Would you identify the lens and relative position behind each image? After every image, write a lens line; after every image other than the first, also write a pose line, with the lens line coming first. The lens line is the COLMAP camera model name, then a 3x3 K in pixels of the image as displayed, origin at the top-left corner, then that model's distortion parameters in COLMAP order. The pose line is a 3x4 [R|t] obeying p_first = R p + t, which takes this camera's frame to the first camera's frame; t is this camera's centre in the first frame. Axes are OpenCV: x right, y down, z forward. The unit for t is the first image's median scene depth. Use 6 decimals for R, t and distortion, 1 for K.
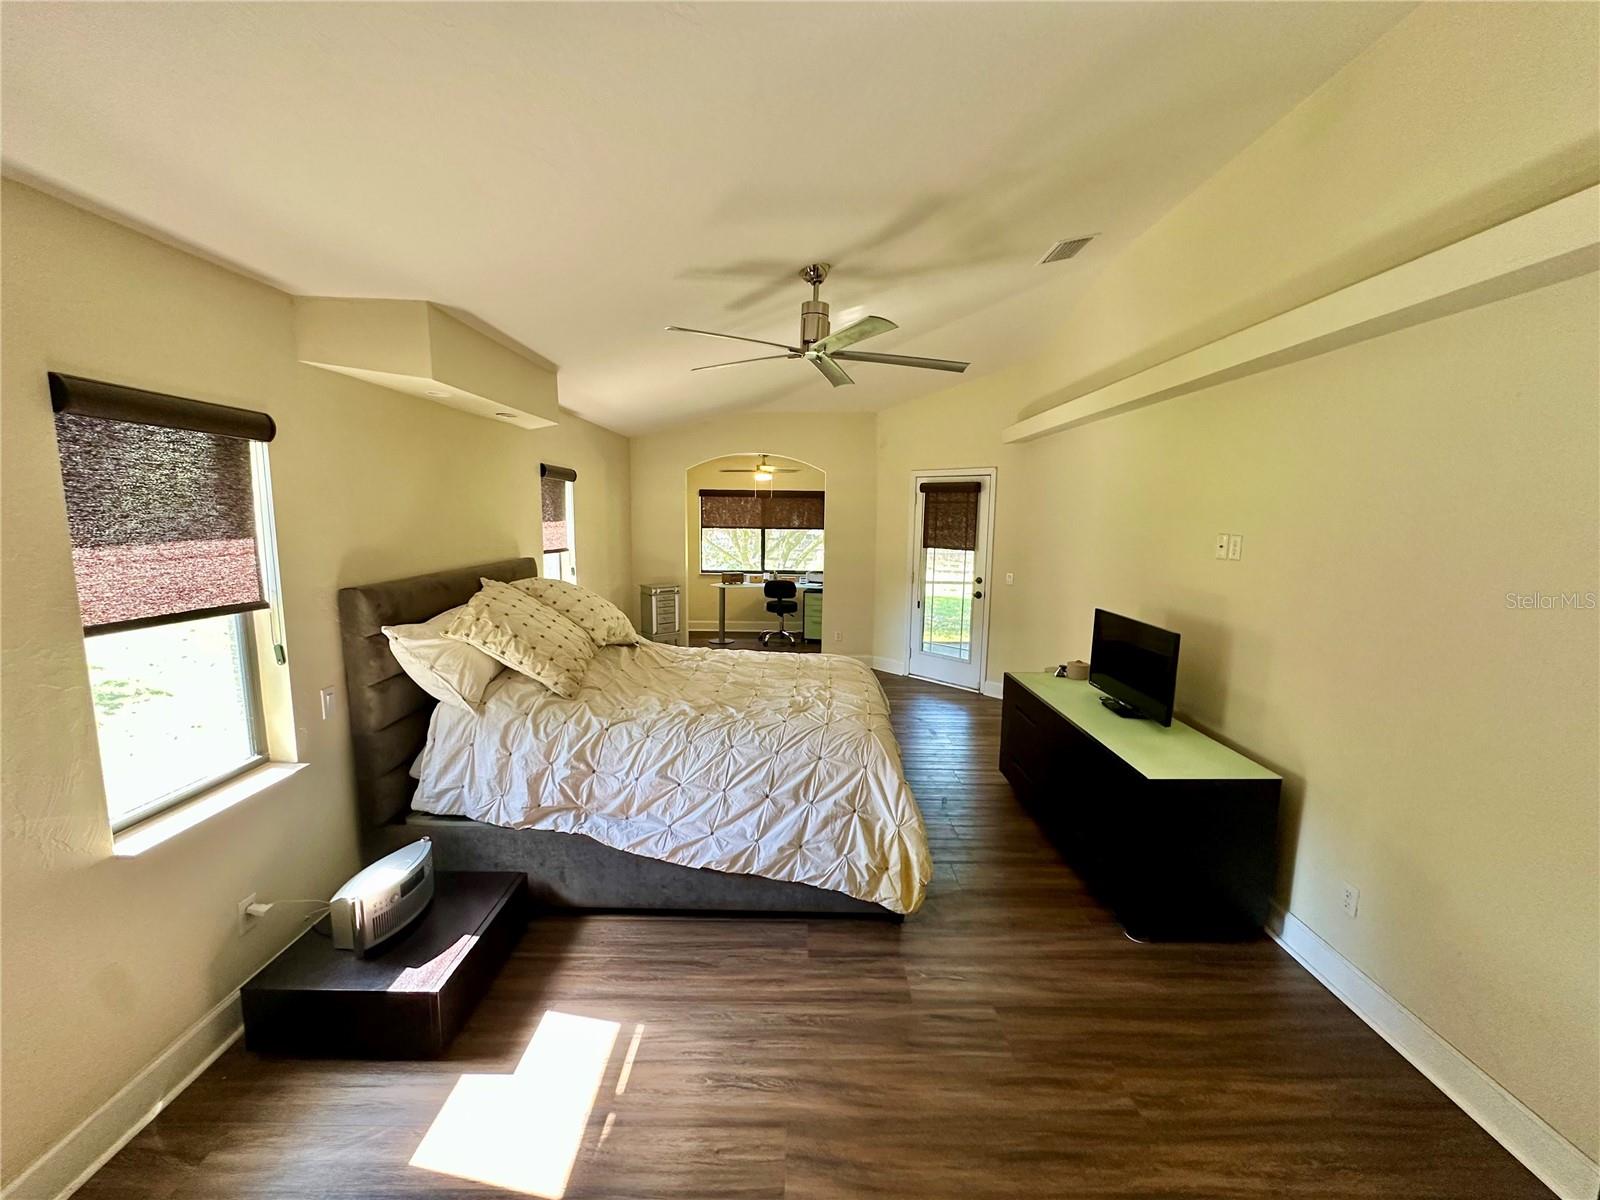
lens RADIAL K [[636.4, 0, 802.5], [0, 636.4, 600.5], [0, 0, 1]] dist [-0.002670, 0.000802]
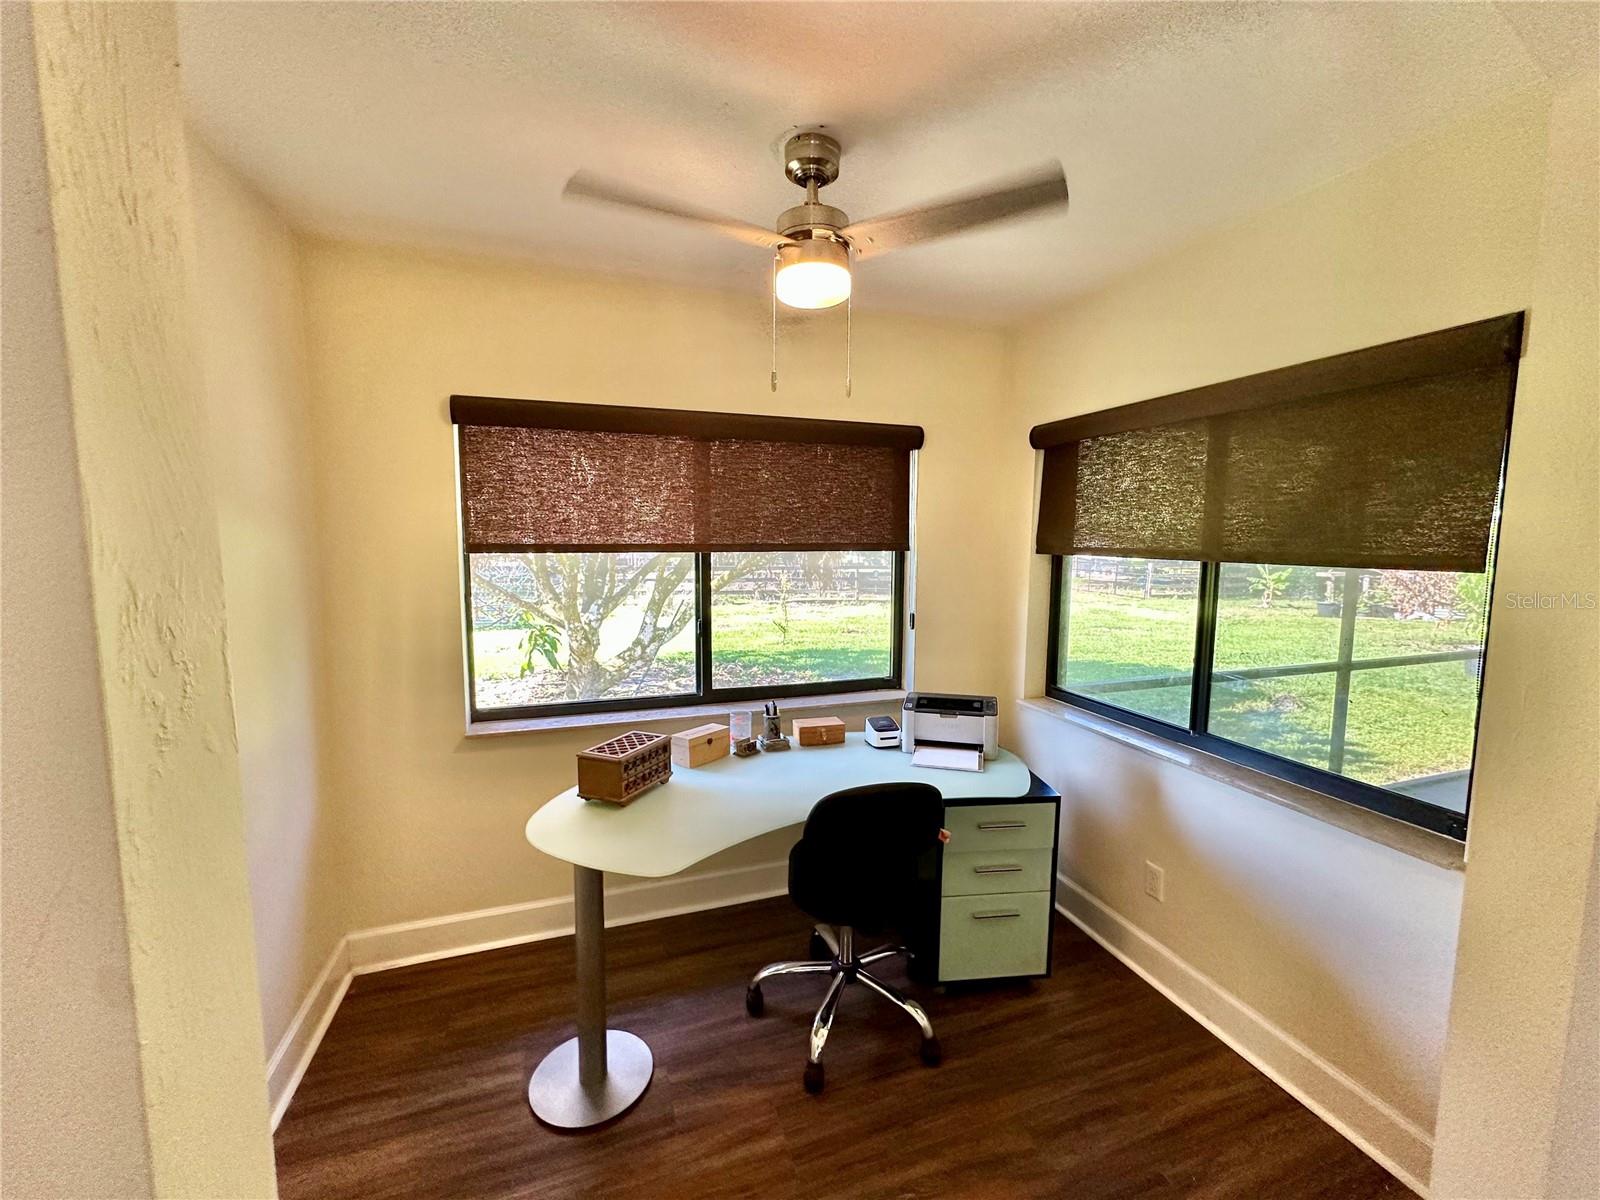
lens RADIAL K [[636.4, 0, 798.0], [0, 636.4, 598.4], [0, 0, 1]] dist [-0.002670, 0.000802]
pose [[0.950187, -0.058097, 0.306218, -0.108974], [0.068272, 0.997411, -0.022611, -0.082850], [-0.304112, 0.042391, 0.951693, 0.719528]]
